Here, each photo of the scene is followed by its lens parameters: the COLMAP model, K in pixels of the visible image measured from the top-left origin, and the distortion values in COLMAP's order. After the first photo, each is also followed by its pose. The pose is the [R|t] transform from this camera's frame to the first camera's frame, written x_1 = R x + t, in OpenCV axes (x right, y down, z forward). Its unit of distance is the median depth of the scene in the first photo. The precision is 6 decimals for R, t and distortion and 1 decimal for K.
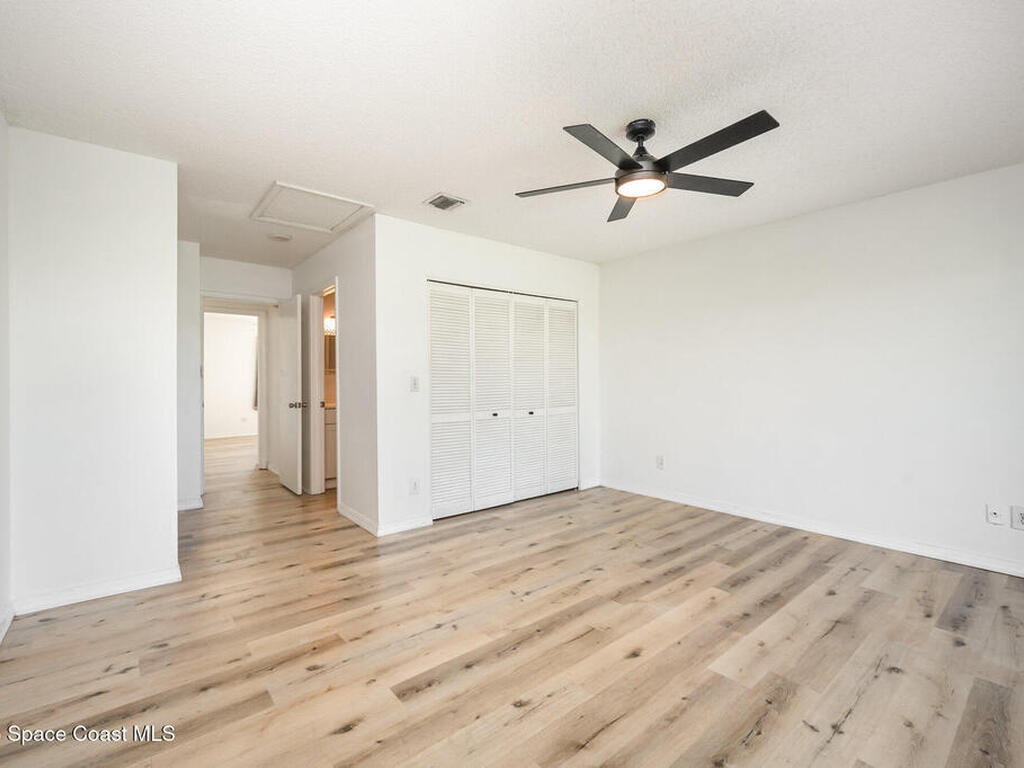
lens RADIAL K [[459.6, 0, 512.0], [0, 459.6, 384.0], [0, 0, 1]] dist [0.002202, 0.000036]
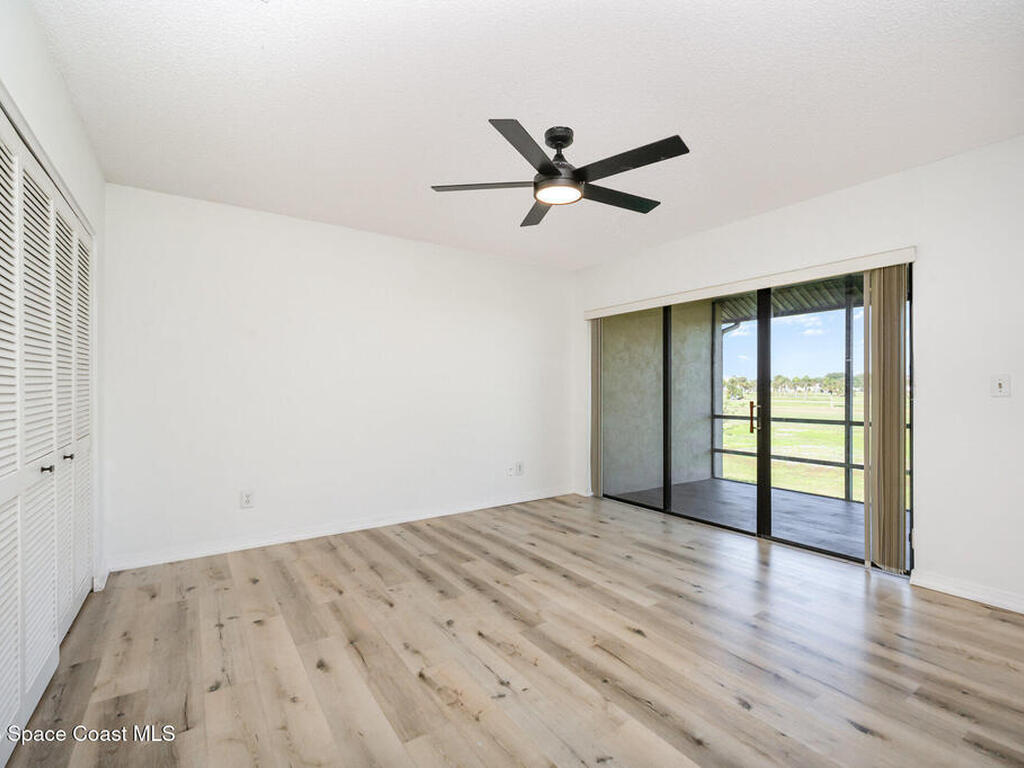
lens RADIAL K [[419.1, 0, 512.0], [0, 419.1, 384.0], [0, 0, 1]] dist [-0.001005, -0.000194]
pose [[0.168023, 0.009230, 0.985740, -0.564083], [0.017942, 0.999762, -0.012419, -0.039410], [-0.985620, 0.019773, 0.167817, 0.716063]]
